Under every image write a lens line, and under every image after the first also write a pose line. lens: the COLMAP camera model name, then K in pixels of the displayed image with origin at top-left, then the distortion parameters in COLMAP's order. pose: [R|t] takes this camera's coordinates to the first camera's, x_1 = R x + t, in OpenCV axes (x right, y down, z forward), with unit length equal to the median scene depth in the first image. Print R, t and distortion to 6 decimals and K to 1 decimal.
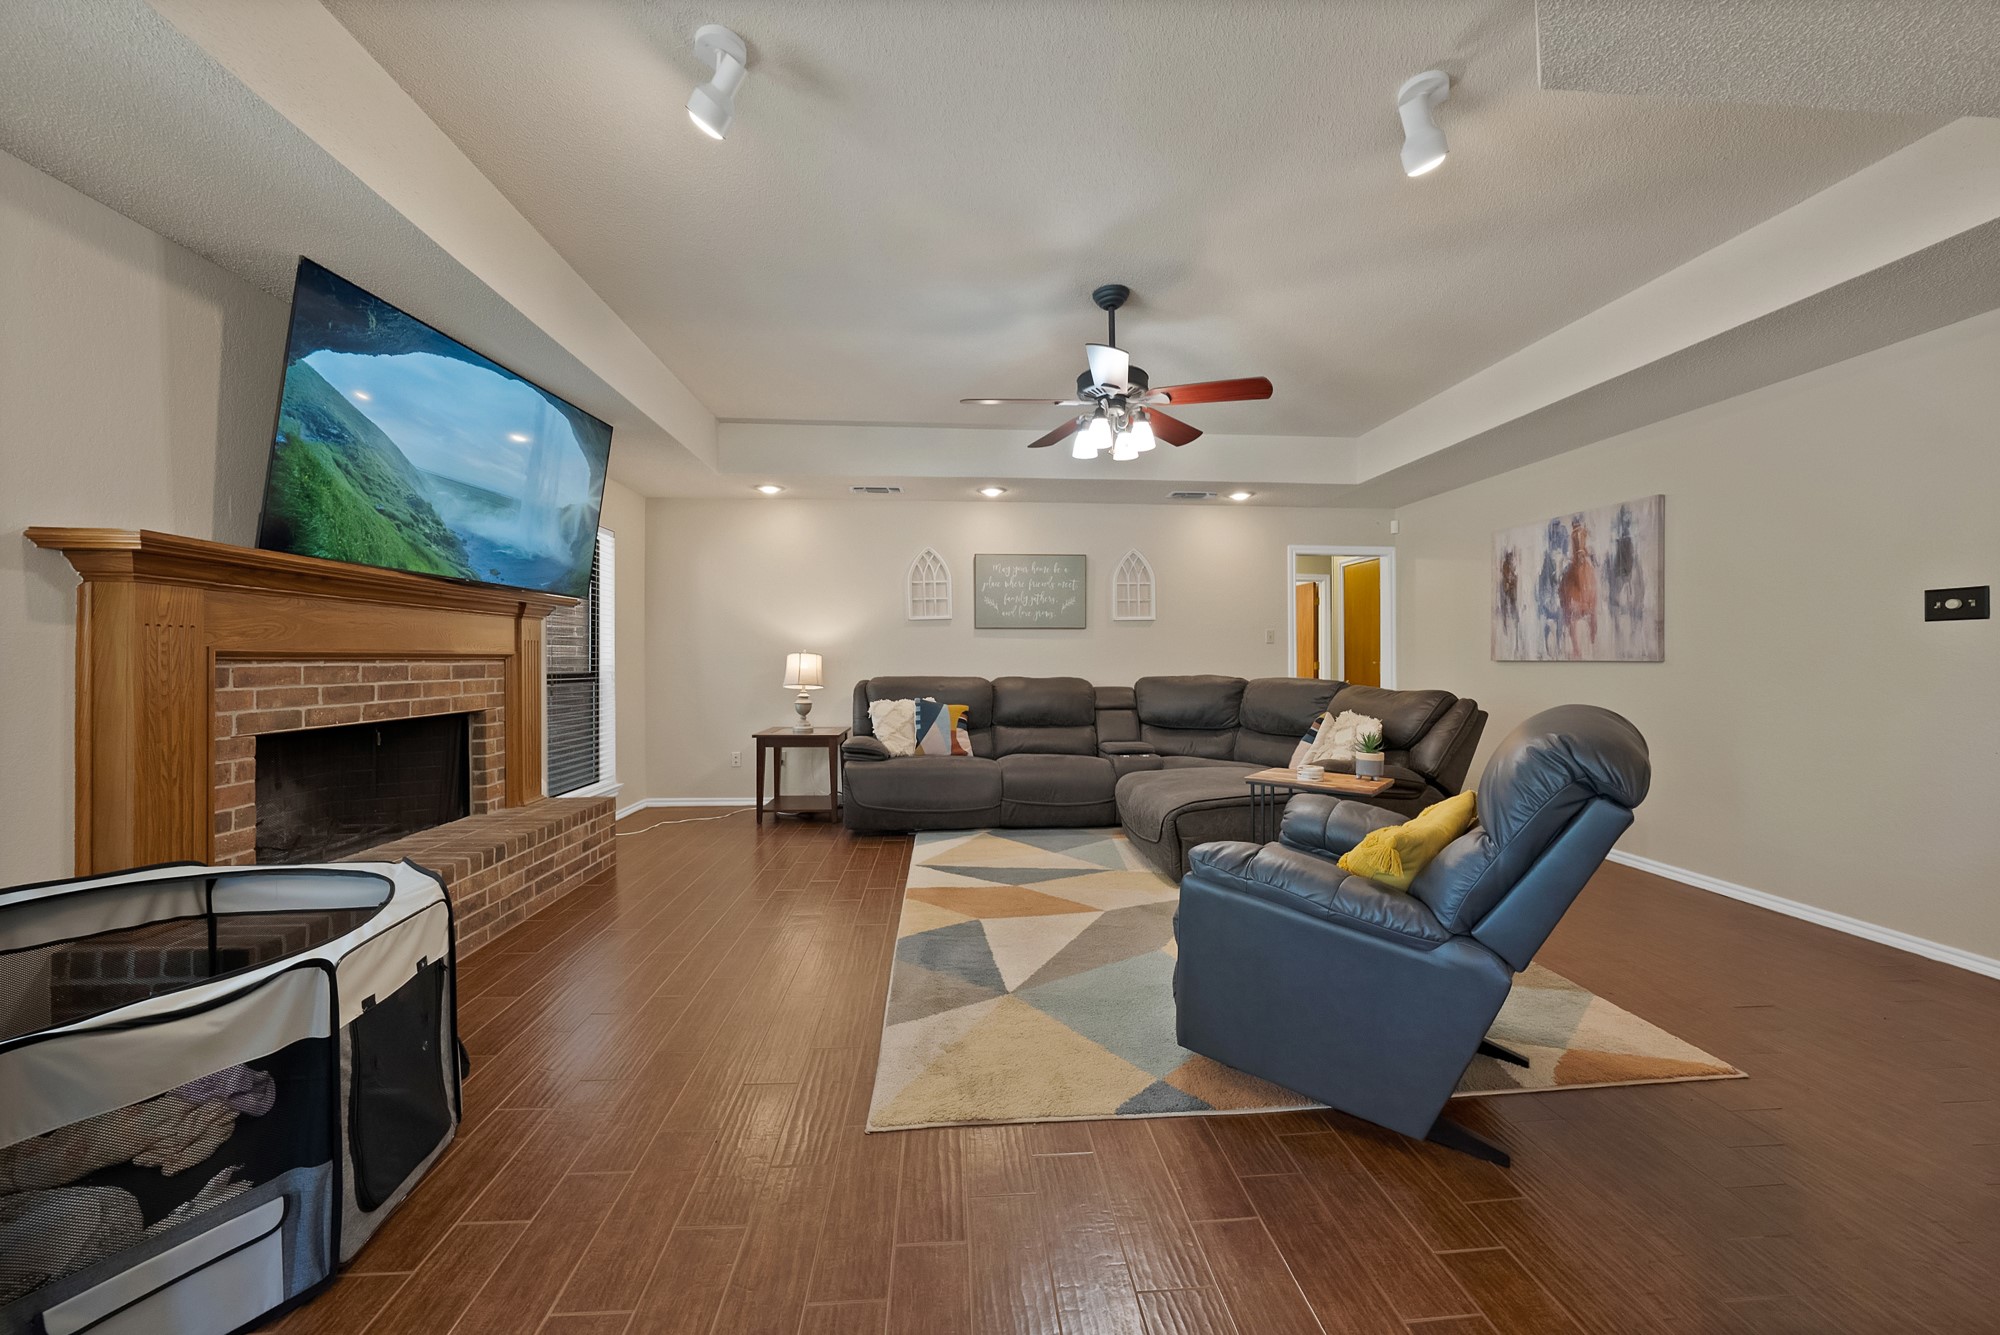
lens RADIAL K [[726.5, 0, 999.5], [0, 726.5, 658.5], [0, 0, 1]] dist [-0.017672, 0.000198]
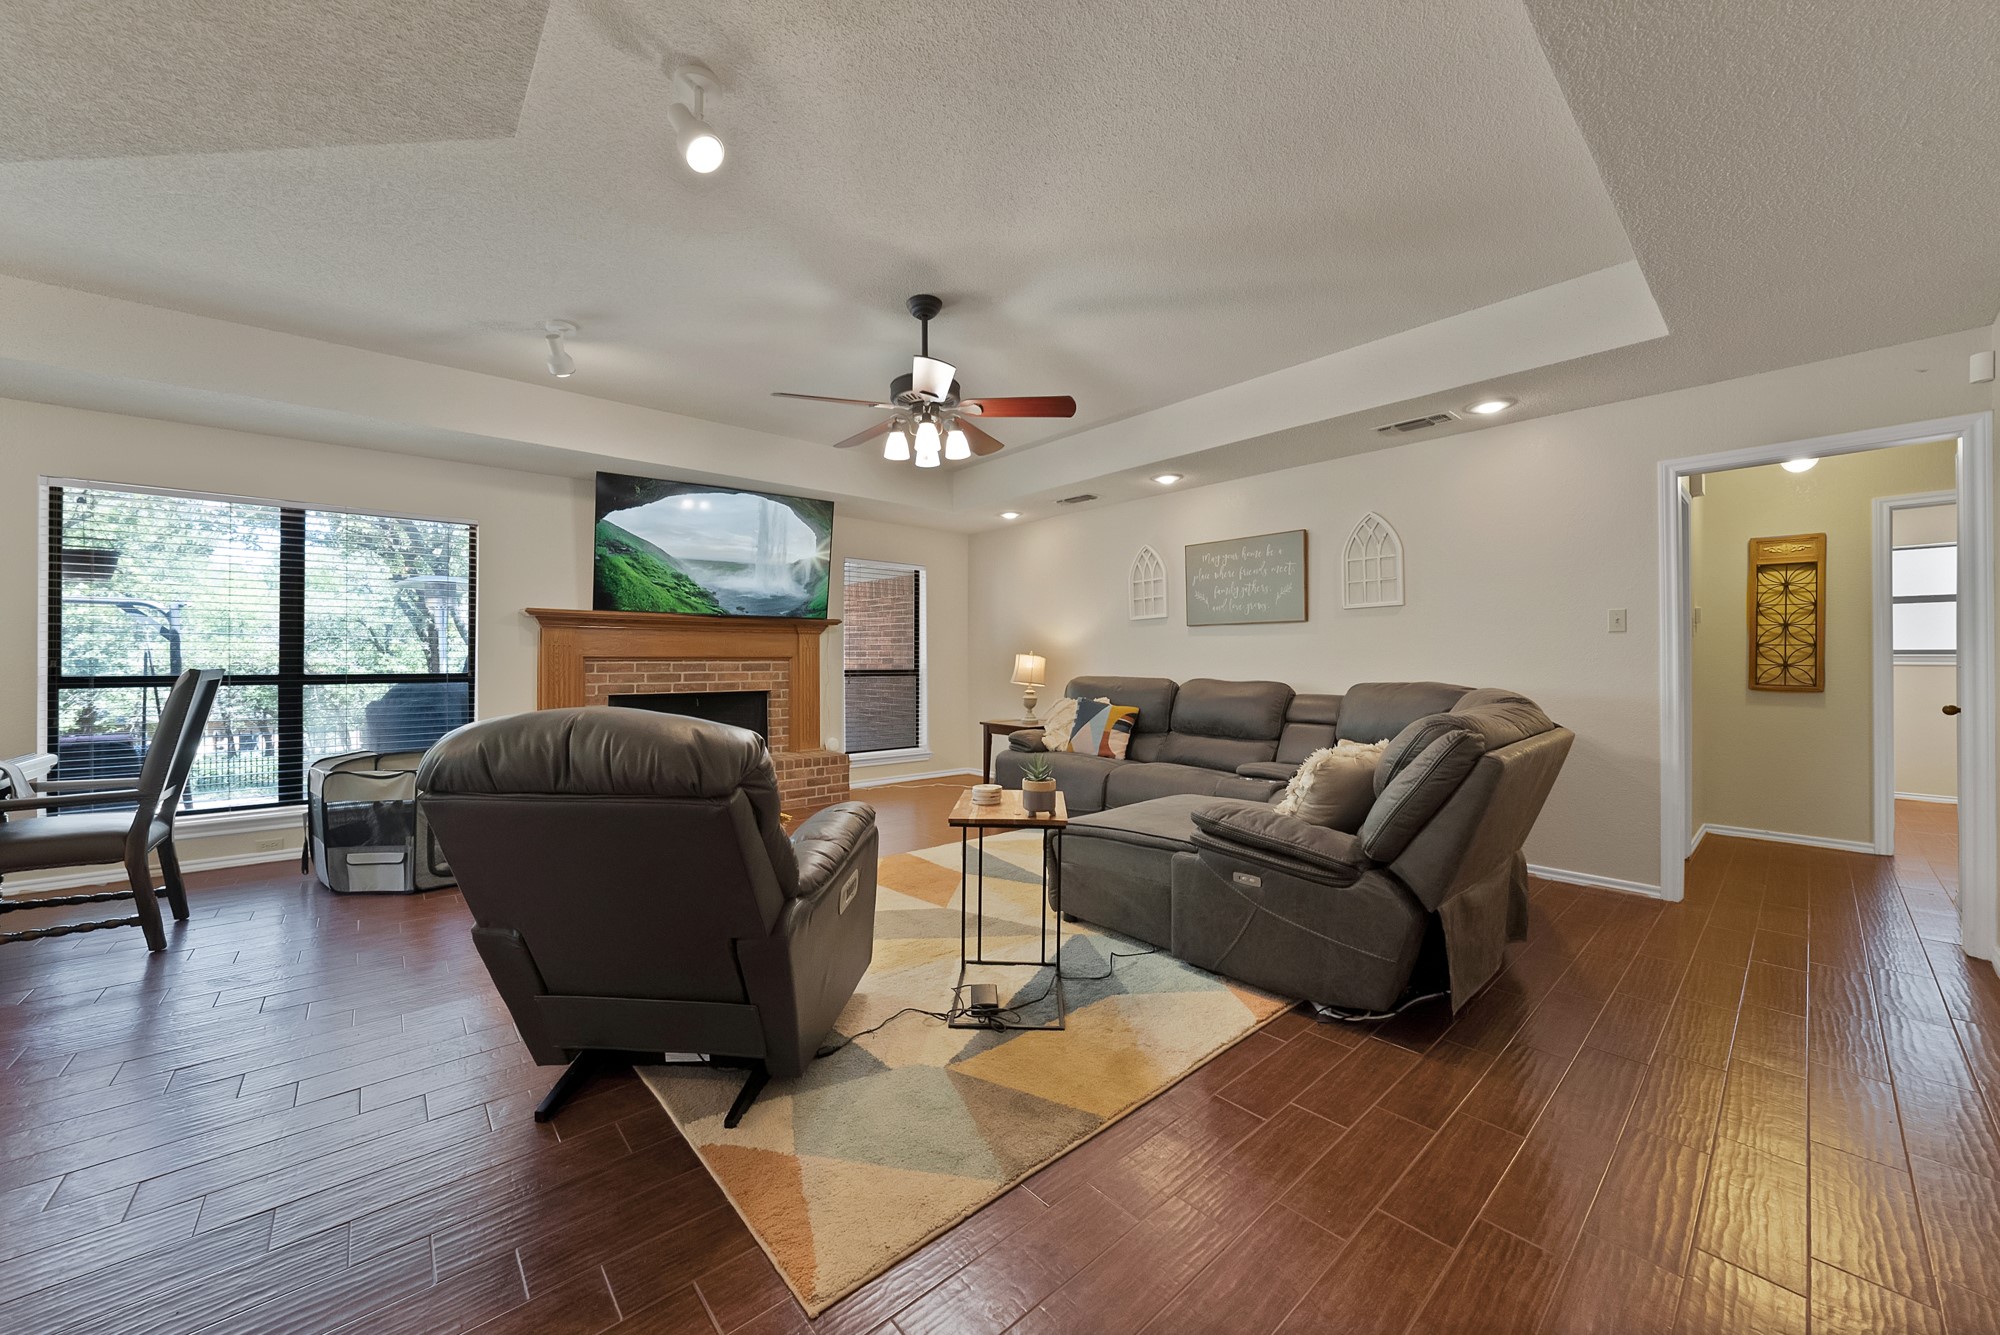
lens RADIAL K [[726.5, 0, 999.5], [0, 726.5, 658.5], [0, 0, 1]] dist [-0.017672, 0.000198]
pose [[0.598862, -0.001602, -0.800851, 0.843429], [0.001375, 0.999999, -0.000972, 0.000294], [0.800851, -0.000519, 0.598863, 0.382675]]
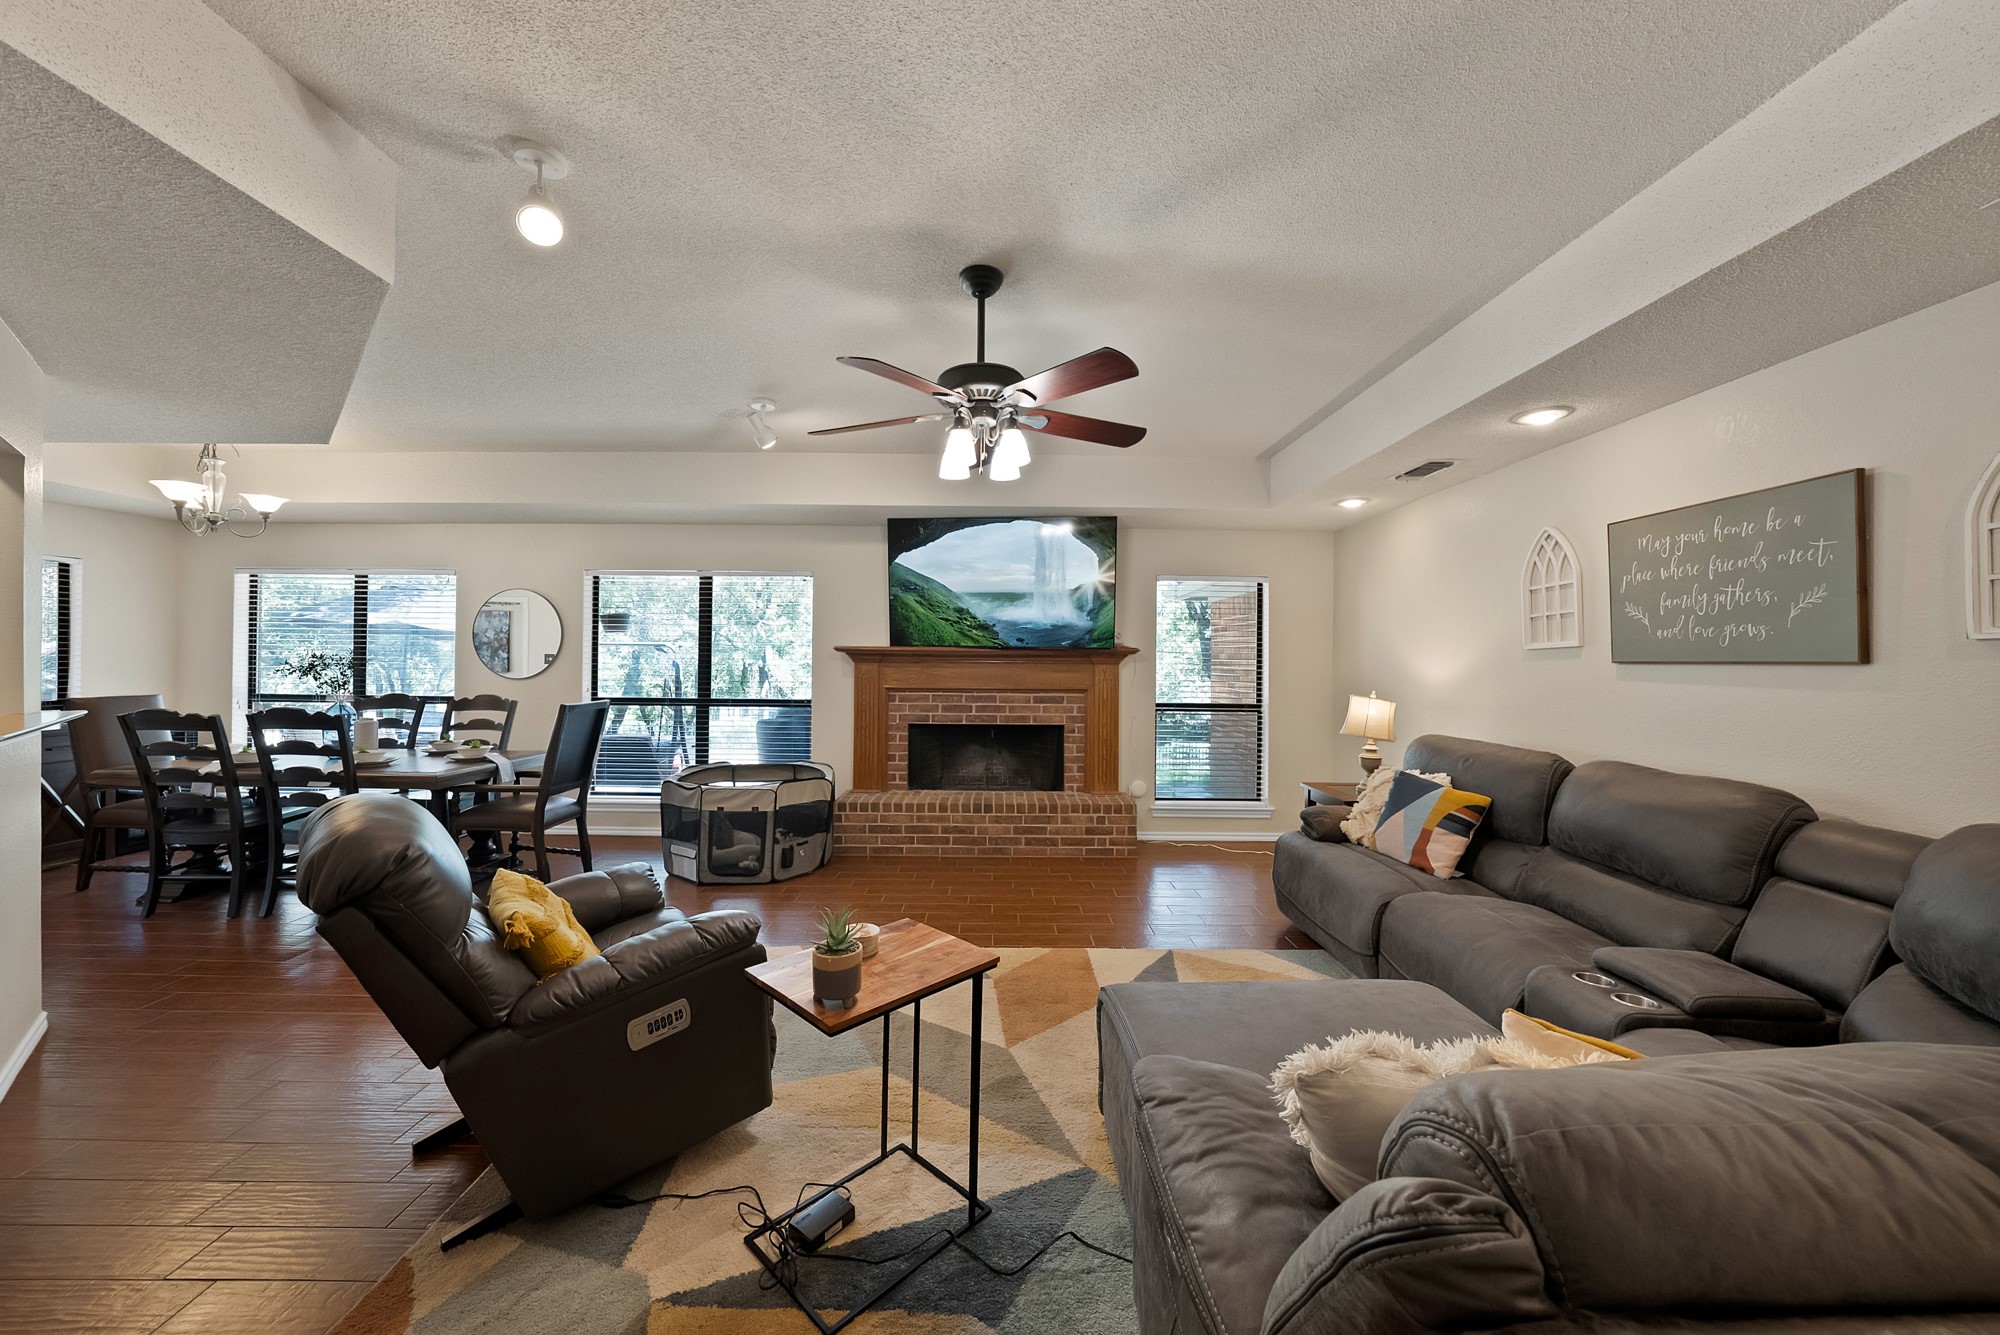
lens RADIAL K [[733.7, 0, 1007.8], [0, 733.7, 653.7], [0, 0, 1]] dist [-0.019705, 0.000019]
pose [[-0.065936, -0.009161, -0.997782, 0.786437], [-0.007469, 0.999934, -0.008687, -0.060512], [0.997796, 0.006880, -0.066000, 0.886395]]
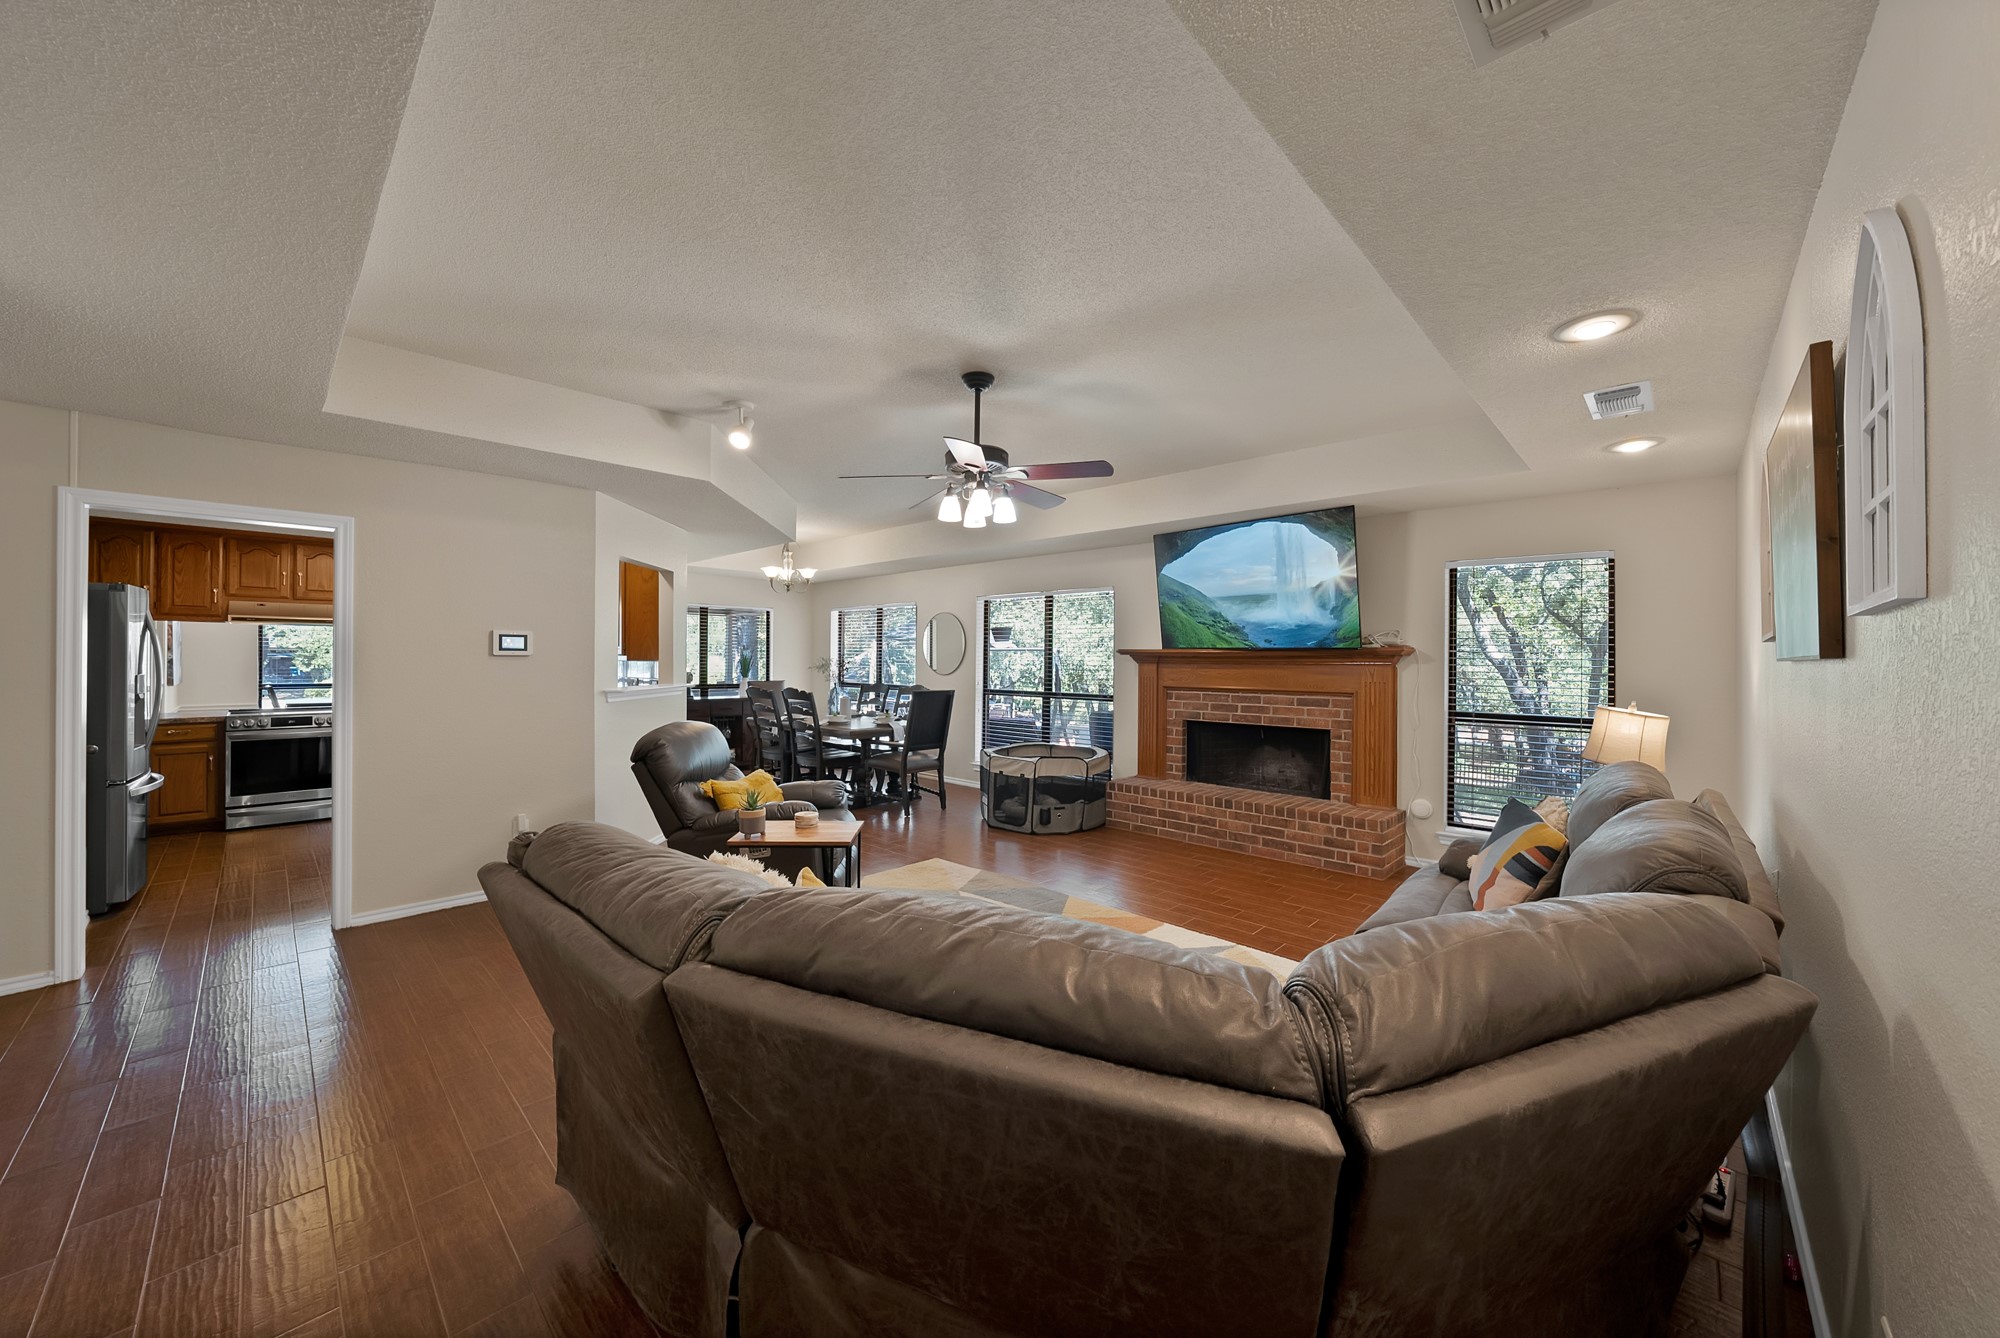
lens RADIAL K [[743.7, 0, 996.7], [0, 743.7, 657.6], [0, 0, 1]] dist [0.000057, 0.000118]
pose [[-0.747991, -0.006295, -0.663679, 0.718568], [-0.005455, 0.999980, -0.003338, -0.059927], [0.663686, 0.001124, -0.748010, 1.518000]]
